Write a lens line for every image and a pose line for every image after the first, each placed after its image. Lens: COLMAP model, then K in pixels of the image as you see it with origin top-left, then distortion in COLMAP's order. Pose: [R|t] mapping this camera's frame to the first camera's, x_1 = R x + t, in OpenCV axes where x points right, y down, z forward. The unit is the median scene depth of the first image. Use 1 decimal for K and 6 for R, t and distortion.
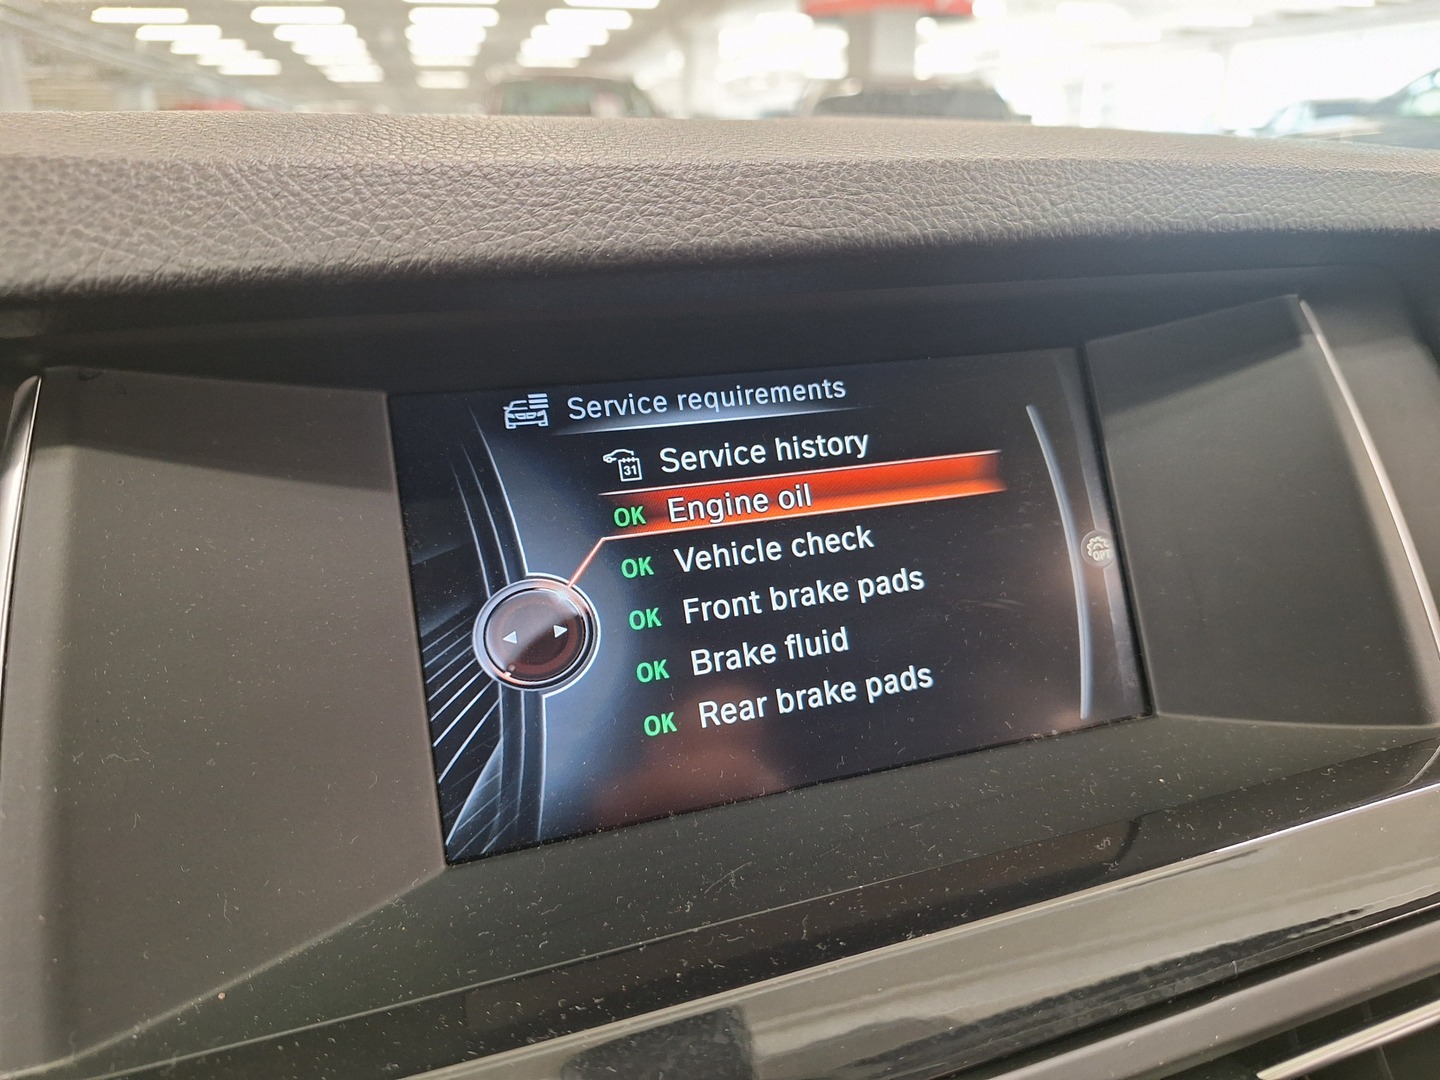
lens RADIAL K [[1002.5, 0, 713.1], [0, 1002.5, 533.6], [0, 0, 1]] dist [0.084934, -0.094619]
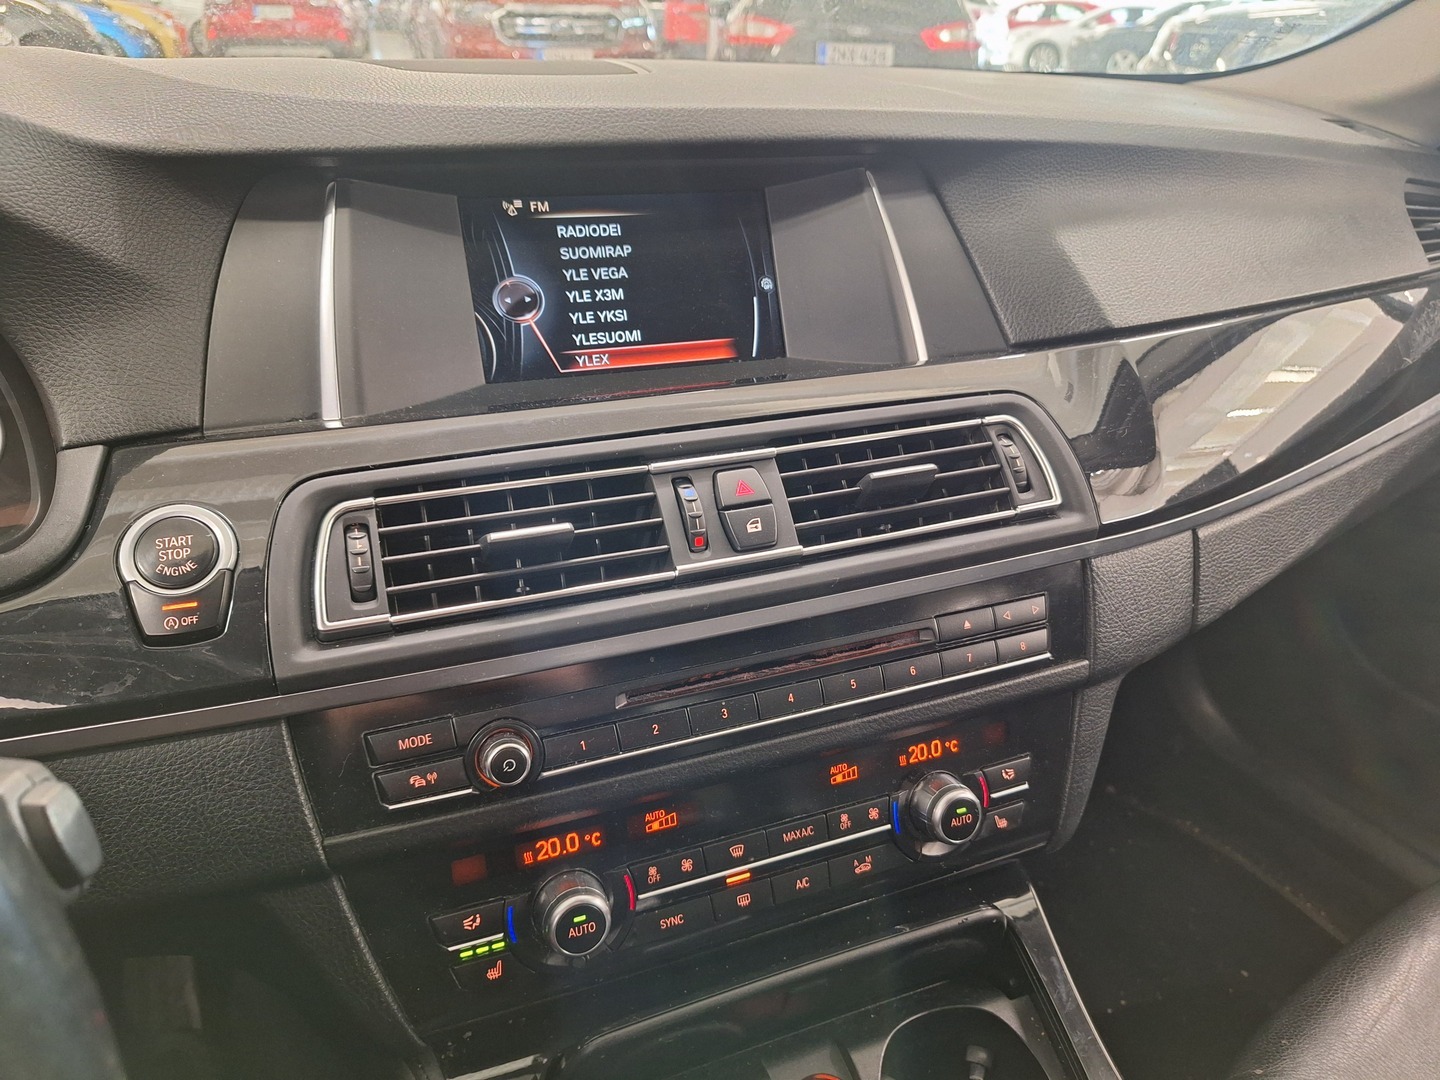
lens RADIAL K [[1002.5, 0, 713.1], [0, 1002.5, 533.6], [0, 0, 1]] dist [0.084934, -0.094619]
pose [[0.998477, 0.014282, 0.053297, 0.183902], [-0.020880, 0.991890, 0.125375, 0.355985], [-0.051074, -0.126296, 0.990677, -1.595937]]
